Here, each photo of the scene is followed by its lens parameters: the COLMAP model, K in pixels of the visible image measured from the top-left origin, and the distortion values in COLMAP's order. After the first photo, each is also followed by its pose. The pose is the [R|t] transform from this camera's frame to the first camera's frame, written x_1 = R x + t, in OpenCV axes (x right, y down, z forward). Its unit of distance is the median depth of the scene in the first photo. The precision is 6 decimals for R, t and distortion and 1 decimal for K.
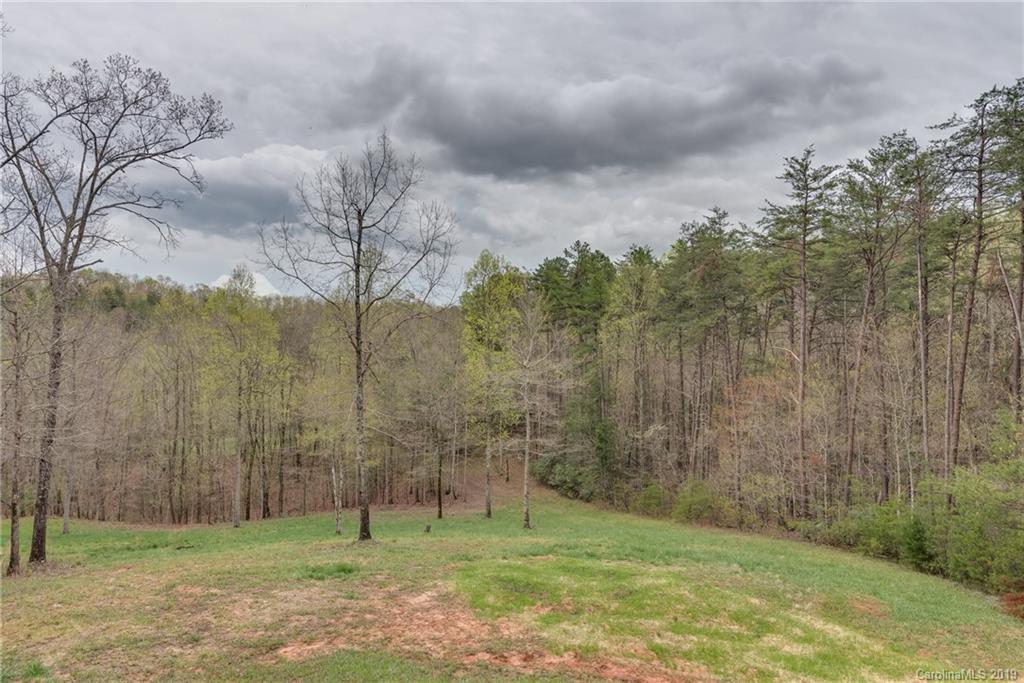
lens RADIAL K [[715.8, 0, 518.1], [0, 715.8, 342.3], [0, 0, 1]] dist [-0.001902, -0.002207]
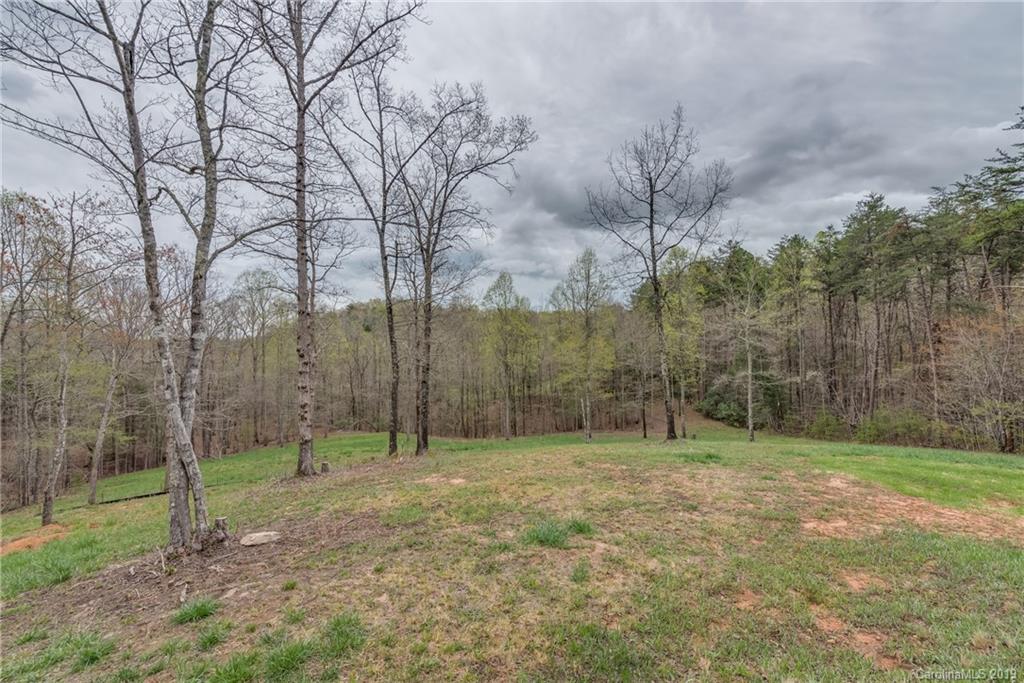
lens RADIAL K [[444.0, 0, 510.0], [0, 444.0, 348.6], [0, 0, 1]] dist [0.000346, 0.000092]
pose [[0.962278, -0.027536, -0.270671, -0.308019], [0.033964, 0.999241, 0.019092, 0.107447], [0.269940, -0.027565, 0.962483, 0.214195]]
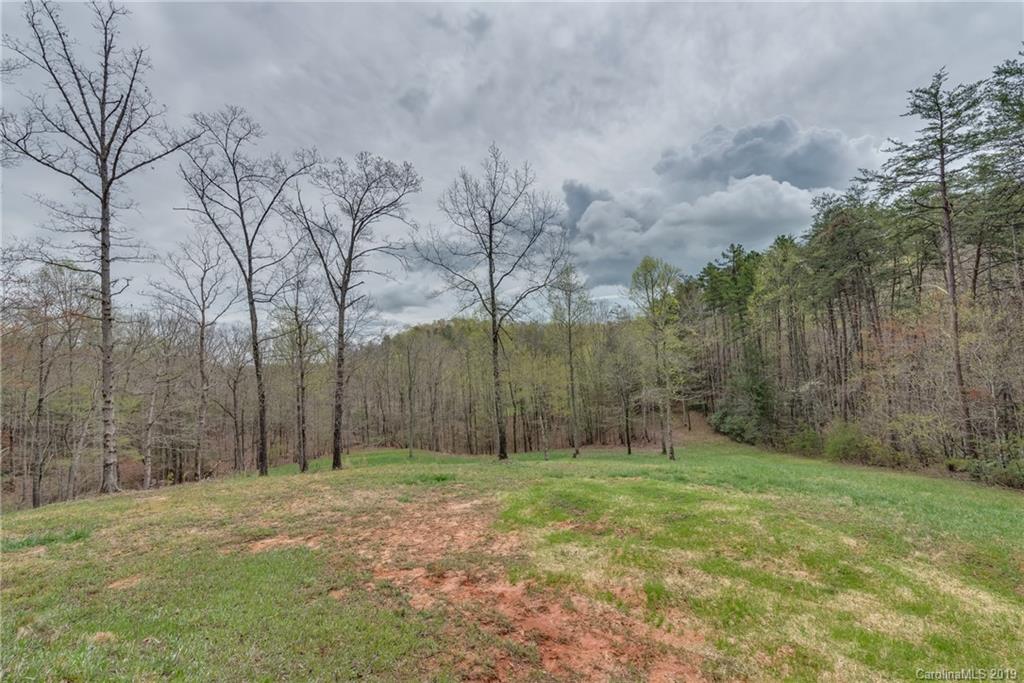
lens RADIAL K [[444.0, 0, 514.4], [0, 444.0, 346.2], [0, 0, 1]] dist [0.000346, 0.000092]
pose [[0.900381, -0.079337, -0.427809, 0.184408], [0.075436, 0.996809, -0.026093, 0.107318], [0.428514, -0.008778, 0.903492, 0.326569]]
